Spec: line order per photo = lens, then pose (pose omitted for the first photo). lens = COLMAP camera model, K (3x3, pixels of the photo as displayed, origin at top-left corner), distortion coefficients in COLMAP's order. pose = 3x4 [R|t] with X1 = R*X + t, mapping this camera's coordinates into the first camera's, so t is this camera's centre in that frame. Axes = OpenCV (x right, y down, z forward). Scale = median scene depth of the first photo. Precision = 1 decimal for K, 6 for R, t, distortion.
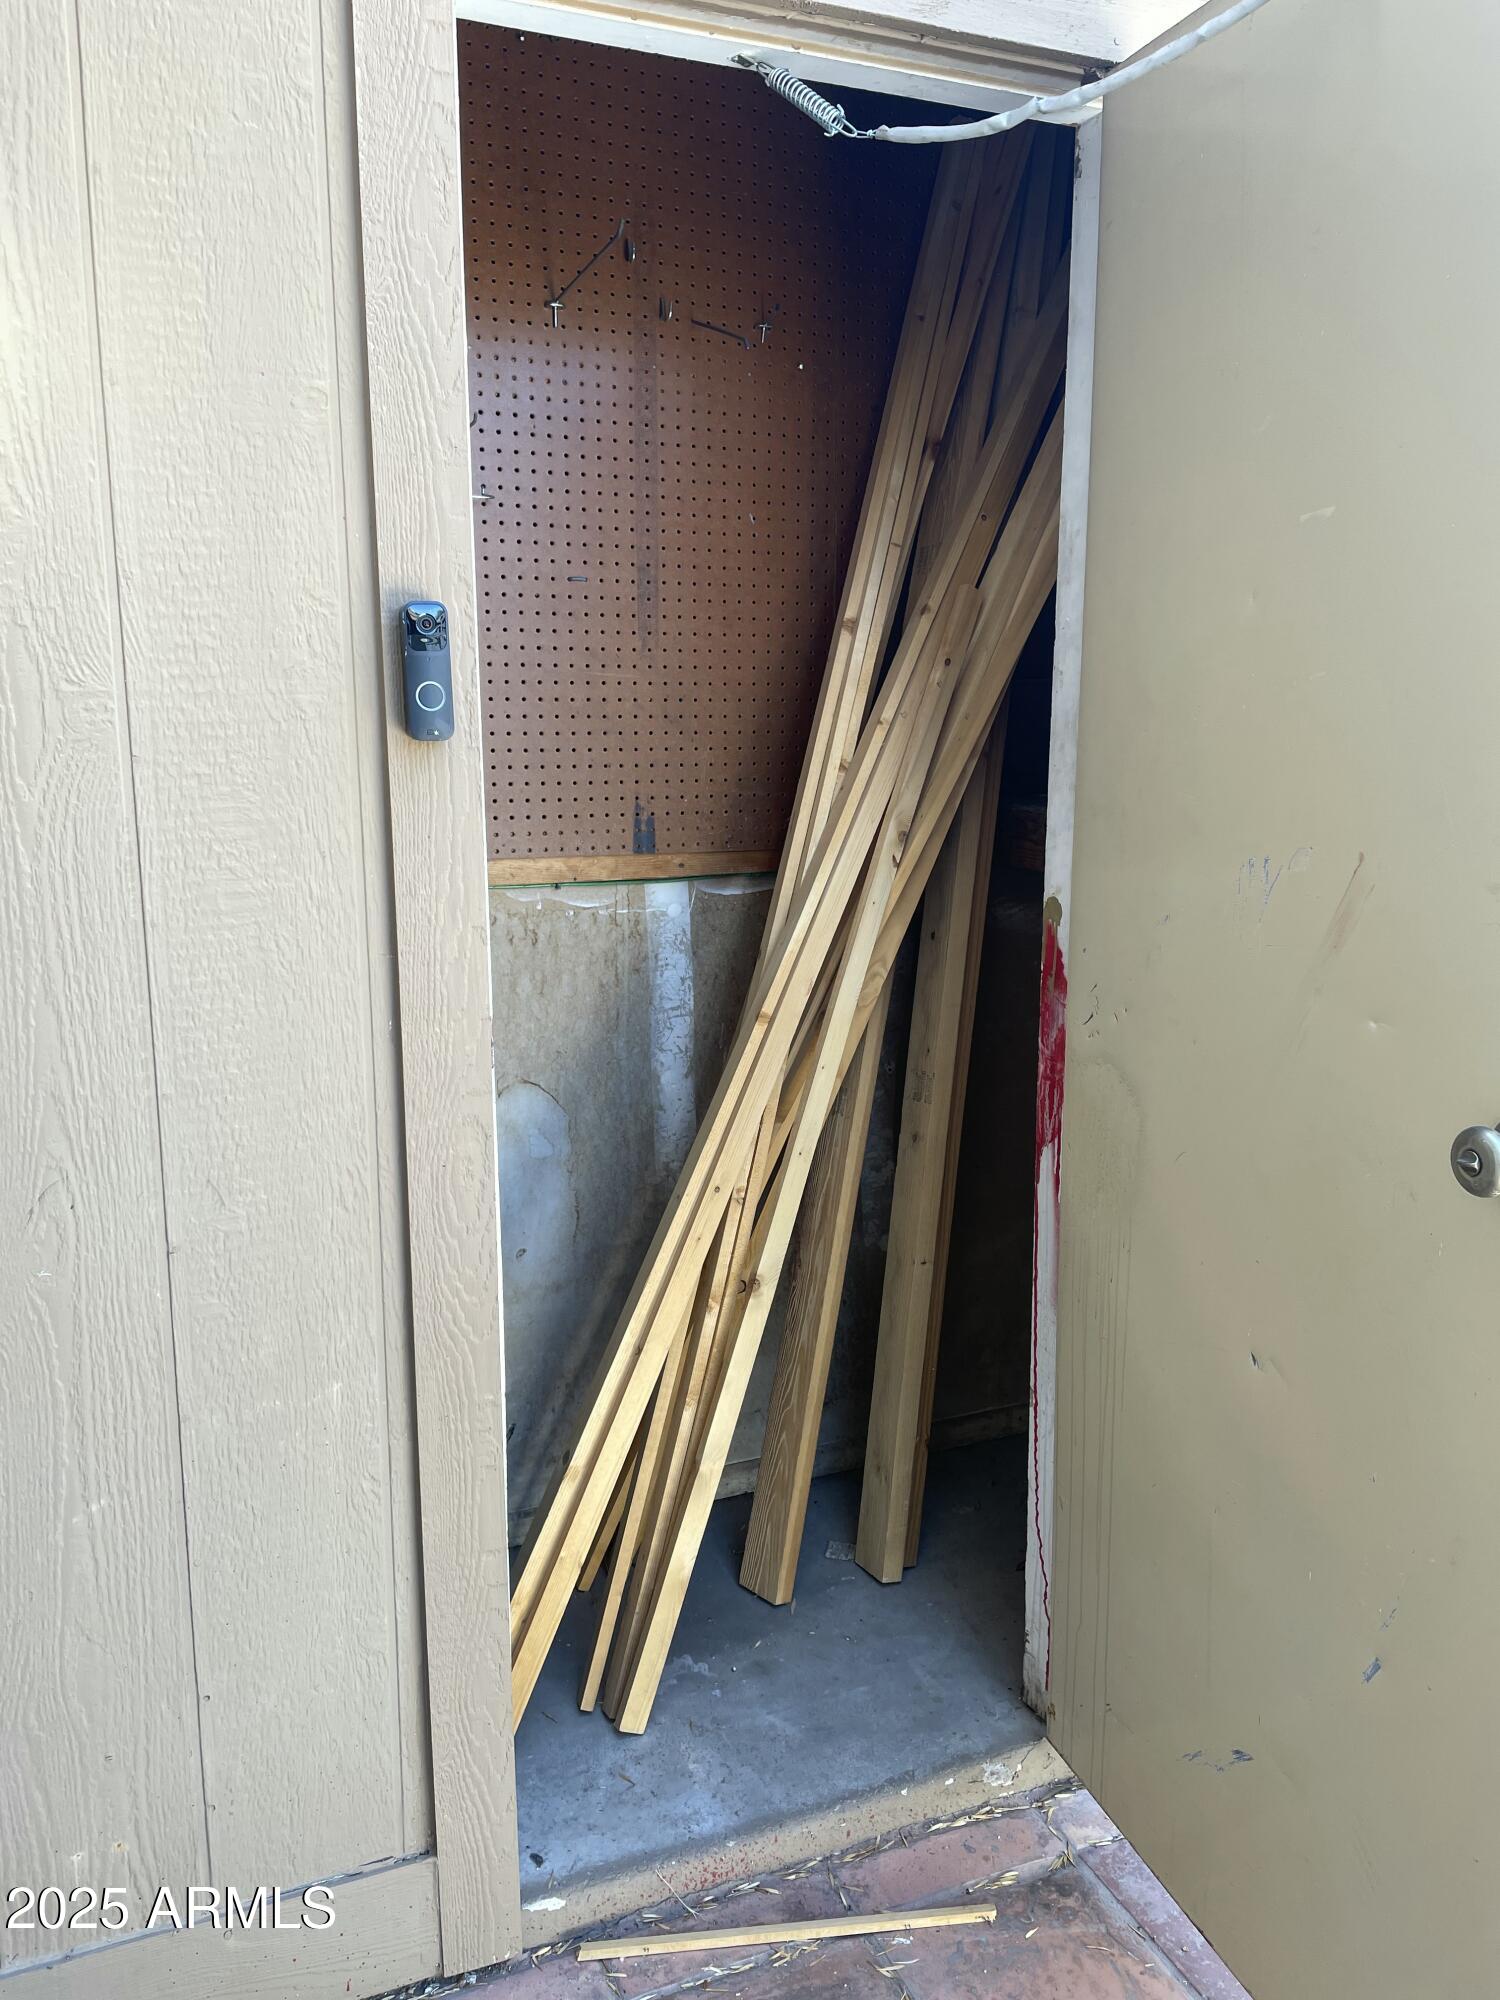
lens RADIAL K [[1514.3, 0, 728.2], [0, 1514.3, 981.3], [0, 0, 1]] dist [0.086186, -0.110320]
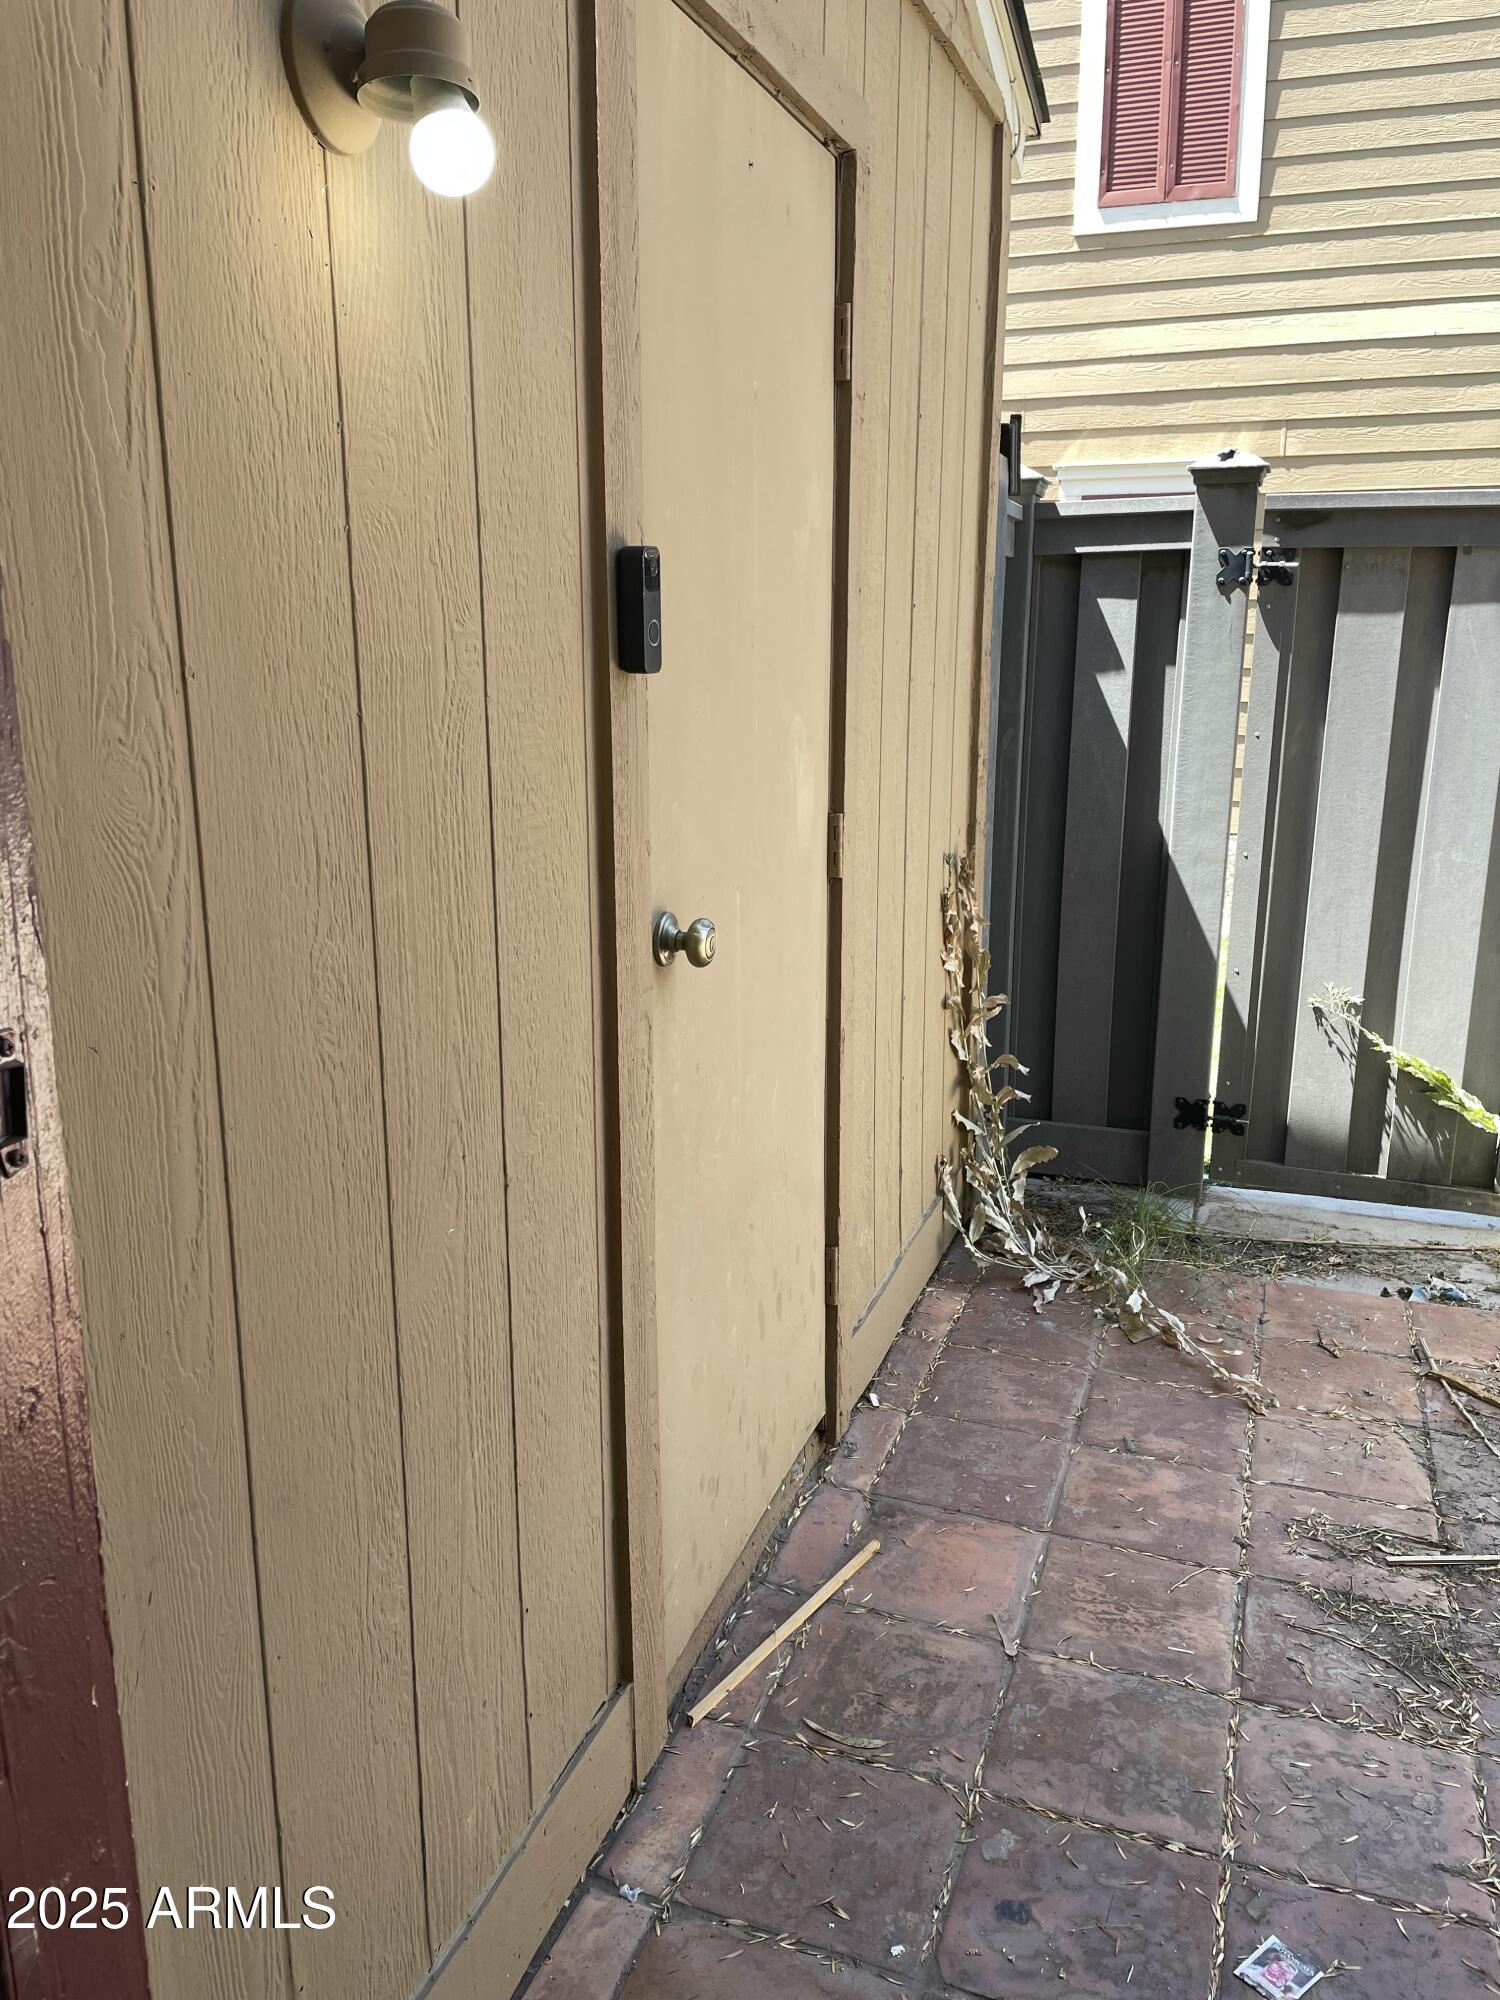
lens RADIAL K [[1514.3, 0, 728.2], [0, 1514.3, 981.3], [0, 0, 1]] dist [0.086186, -0.110320]
pose [[0.686815, -0.166353, 0.707539, -1.012640], [0.131717, 0.985825, 0.103923, -0.045883], [-0.714798, 0.021818, 0.698991, 0.194592]]
